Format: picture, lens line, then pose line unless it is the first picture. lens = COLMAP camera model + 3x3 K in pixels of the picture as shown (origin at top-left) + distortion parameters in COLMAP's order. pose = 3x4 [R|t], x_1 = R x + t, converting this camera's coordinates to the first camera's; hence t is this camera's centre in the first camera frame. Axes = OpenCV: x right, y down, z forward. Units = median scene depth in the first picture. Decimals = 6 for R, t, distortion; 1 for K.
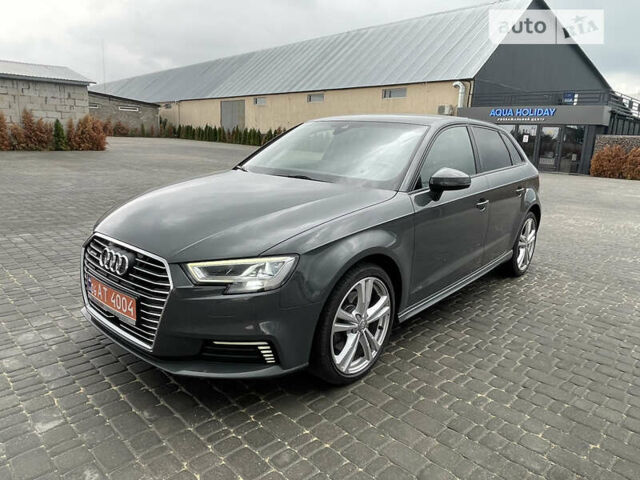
lens RADIAL K [[451.7, 0, 322.8], [0, 451.7, 239.8], [0, 0, 1]] dist [0.005075, -0.008280]
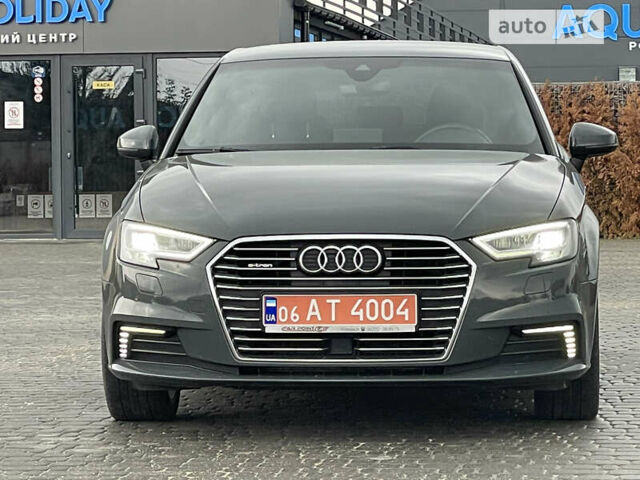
lens RADIAL K [[2641.9, 0, 320.0], [0, 2641.9, 240.0], [0, 0, 1]] dist [-0.032136, -0.548683]
pose [[0.797954, -0.066991, 0.598983, -2.514403], [0.175650, 0.976512, -0.124784, 0.447520], [-0.576555, 0.204783, 0.790979, -1.900900]]
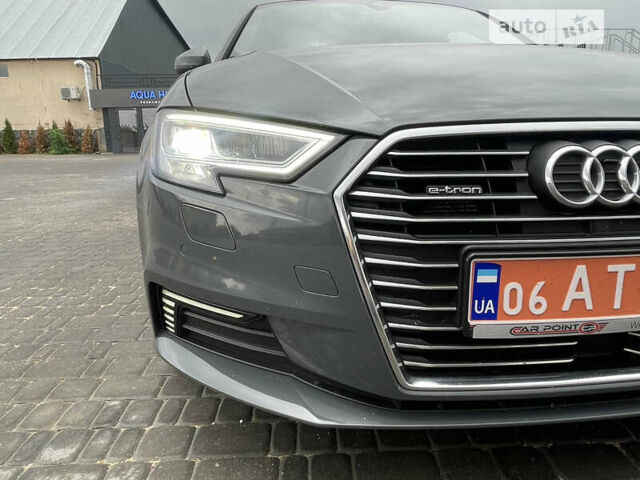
lens RADIAL K [[451.7, 0, 322.8], [0, 451.7, 239.8], [0, 0, 1]] dist [0.005075, -0.008280]
pose [[0.677873, -0.210127, 0.704511, -0.728302], [0.203351, 0.974487, 0.094988, 0.015005], [-0.706496, 0.078873, 0.703308, 0.798683]]
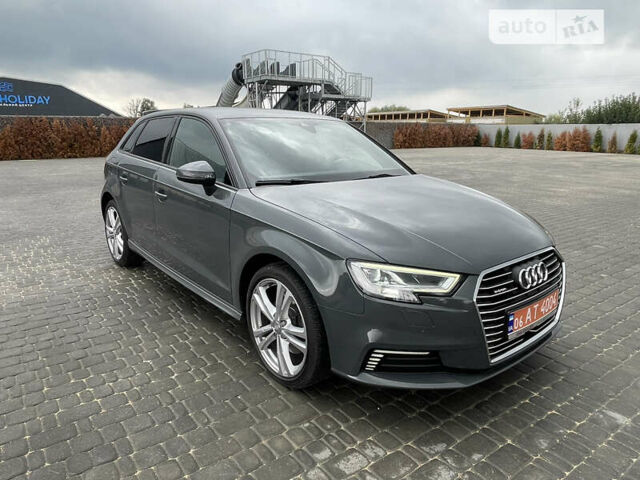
lens RADIAL K [[451.7, 0, 322.8], [0, 451.7, 239.8], [0, 0, 1]] dist [0.005075, -0.008280]
pose [[0.150264, -0.272368, 0.950387, -1.244430], [0.221352, 0.946167, 0.236161, -0.309944], [-0.963548, 0.174883, 0.202464, 1.055984]]
